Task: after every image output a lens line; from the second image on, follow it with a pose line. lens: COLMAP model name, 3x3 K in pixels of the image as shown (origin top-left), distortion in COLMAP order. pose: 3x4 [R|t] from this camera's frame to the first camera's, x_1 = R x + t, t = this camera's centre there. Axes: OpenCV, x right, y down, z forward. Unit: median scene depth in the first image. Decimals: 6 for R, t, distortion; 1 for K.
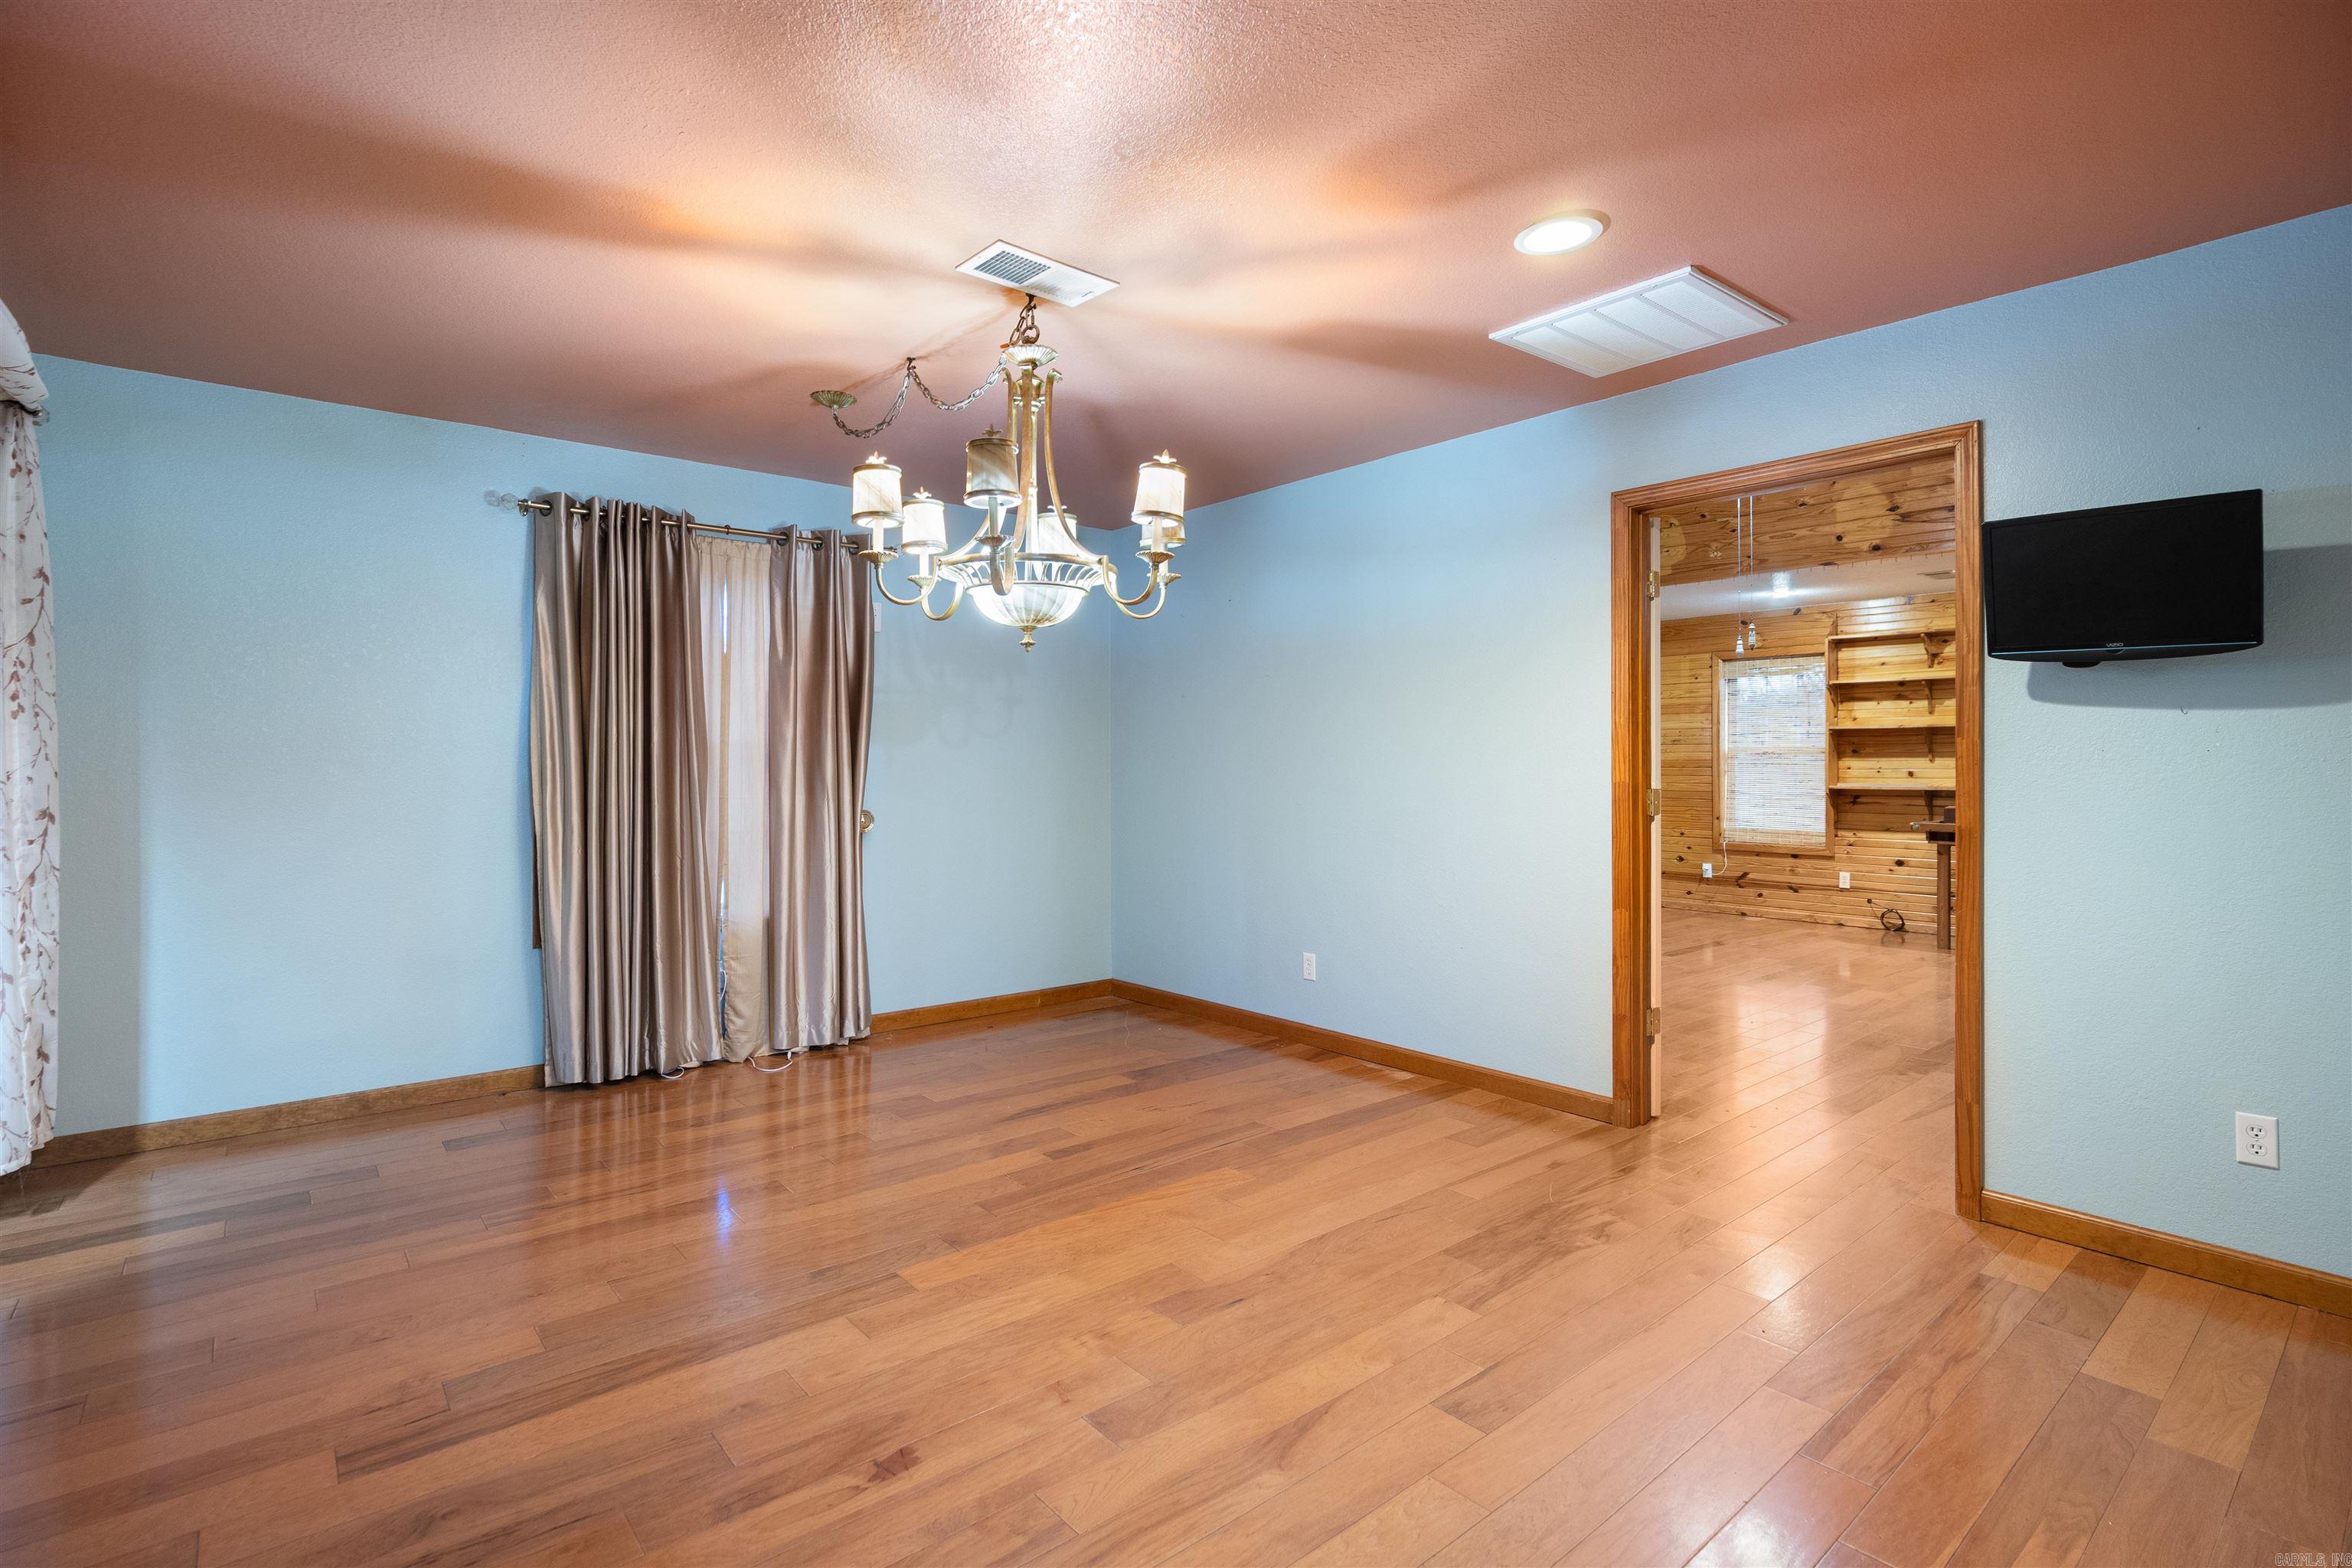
lens RADIAL K [[1117.3, 0, 1189.9], [0, 1117.3, 762.6], [0, 0, 1]] dist [-0.003075, 0.000494]
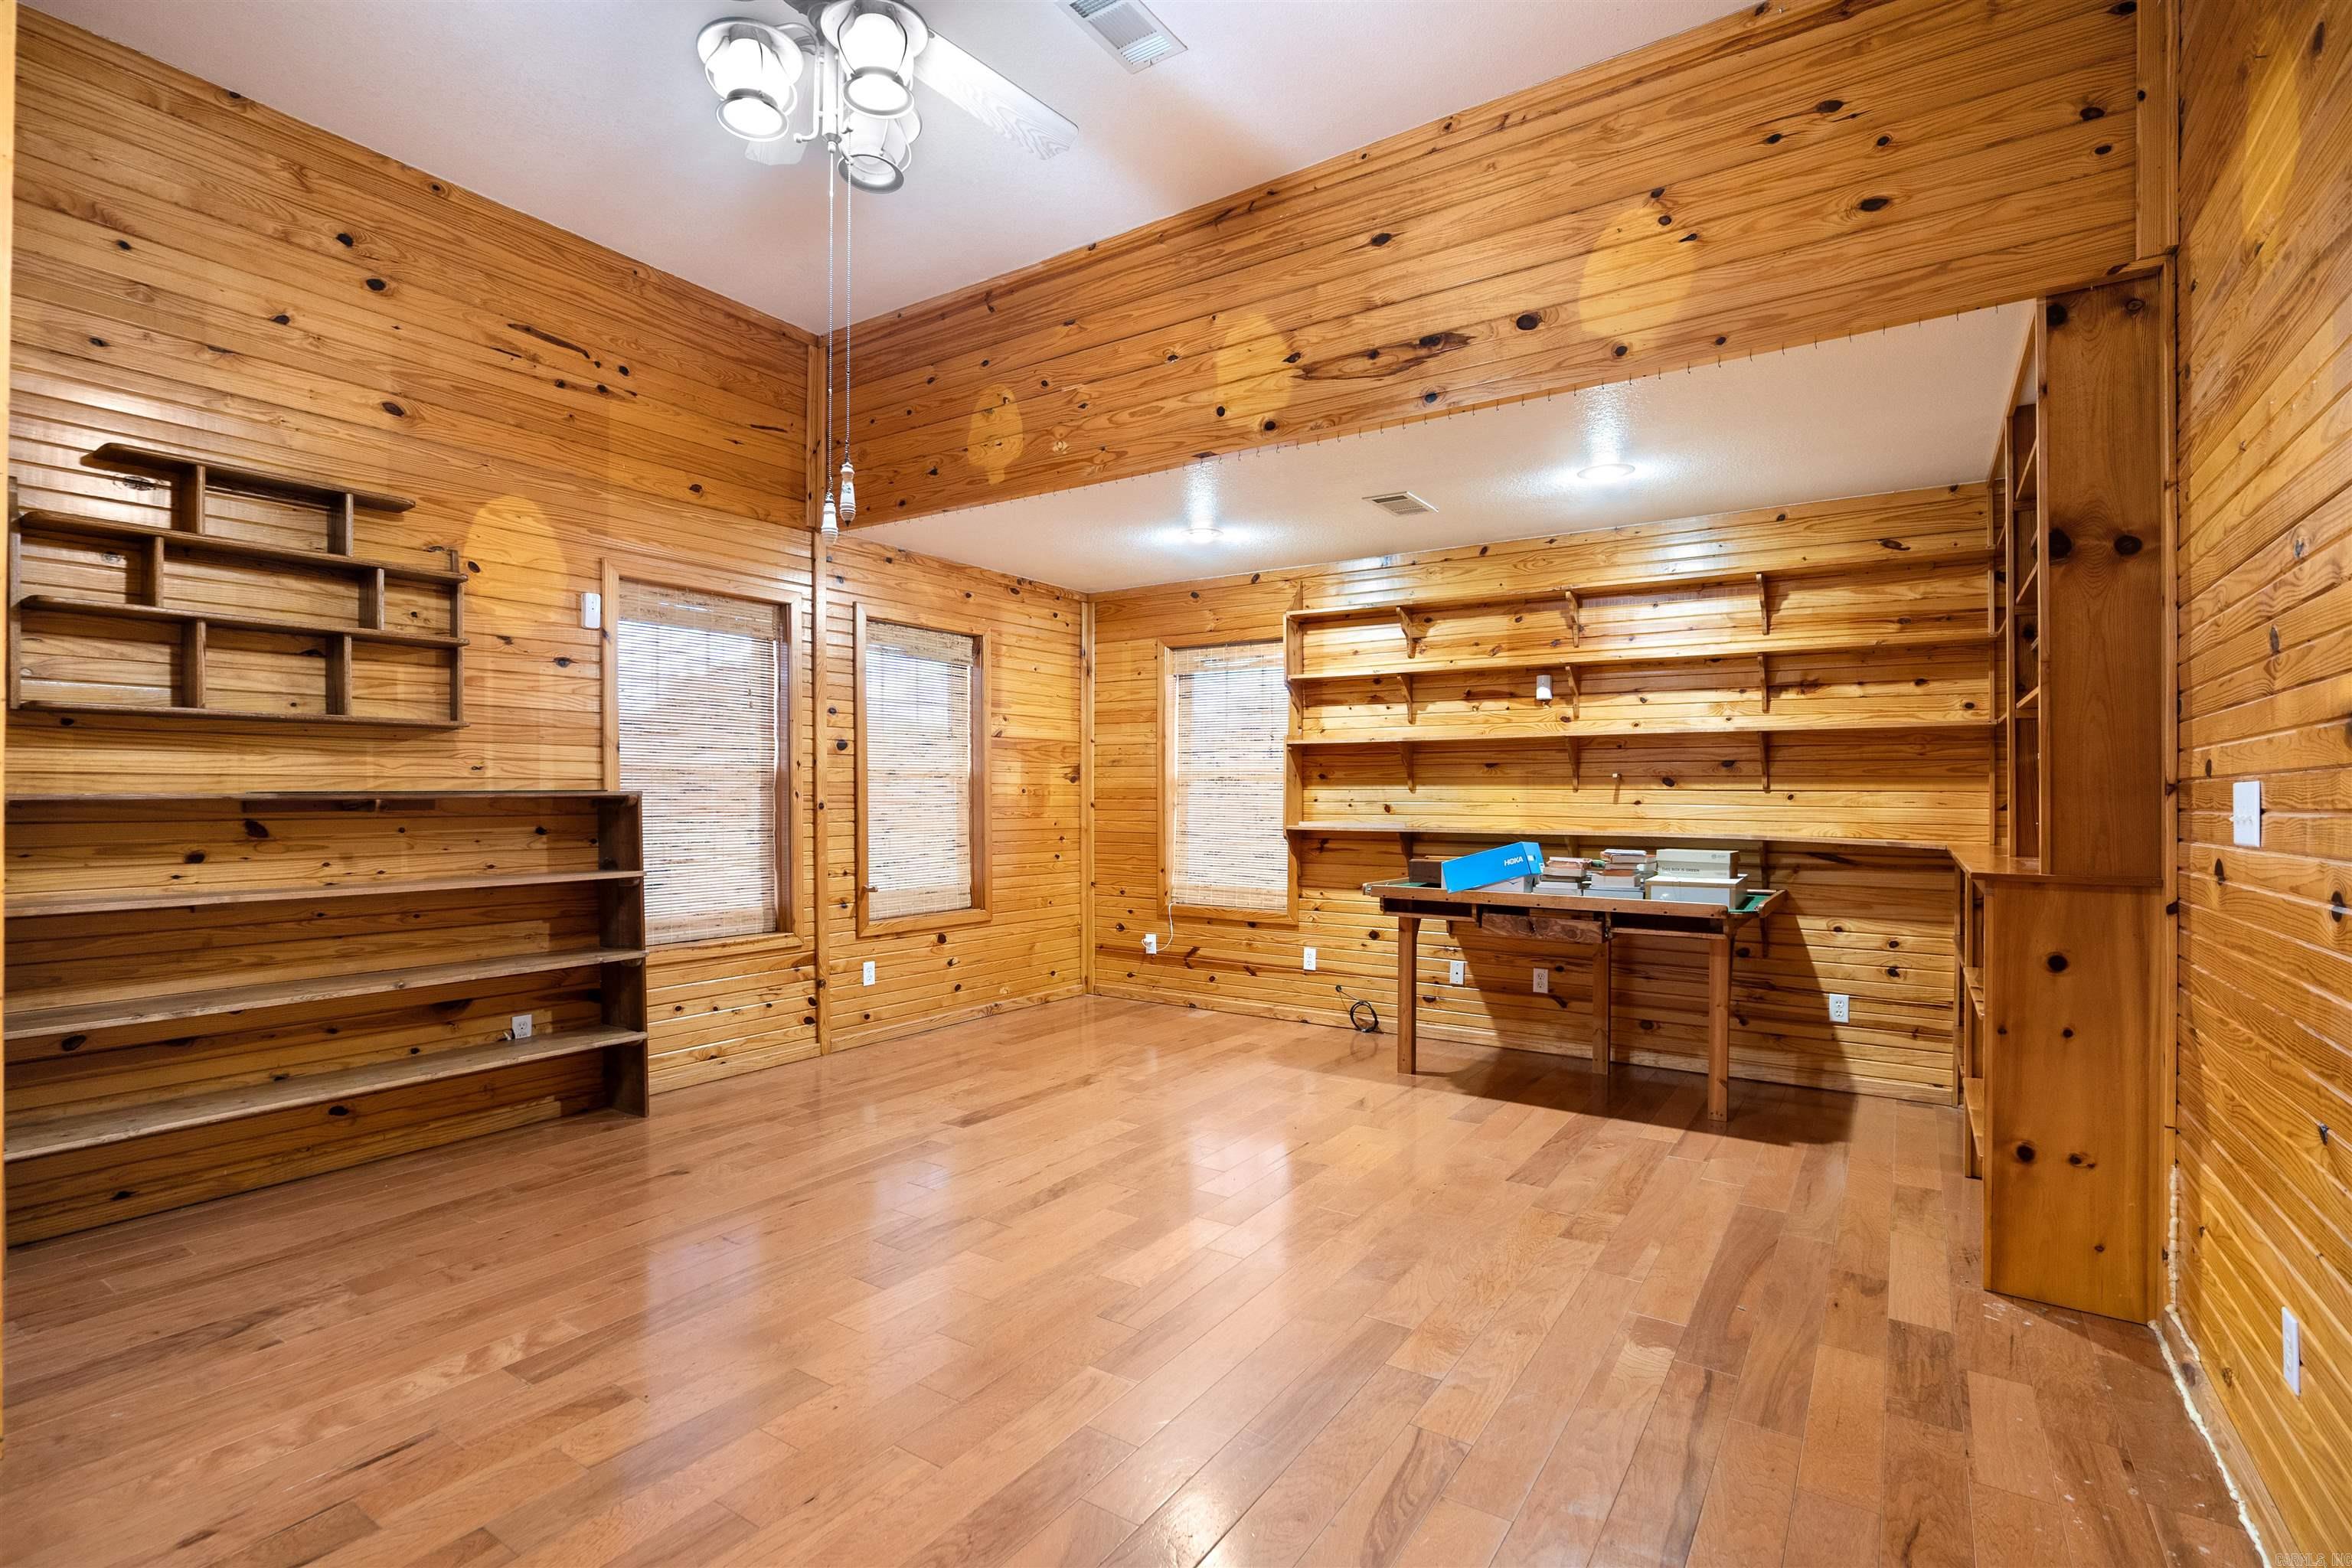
lens RADIAL K [[1117.3, 0, 1160.2], [0, 1117.3, 799.1], [0, 0, 1]] dist [-0.003075, 0.000494]
pose [[0.966350, 0.000930, 0.257229, 0.313220], [-0.002315, 0.999984, 0.005079, 0.000959], [-0.257220, -0.005503, 0.966337, 0.341980]]
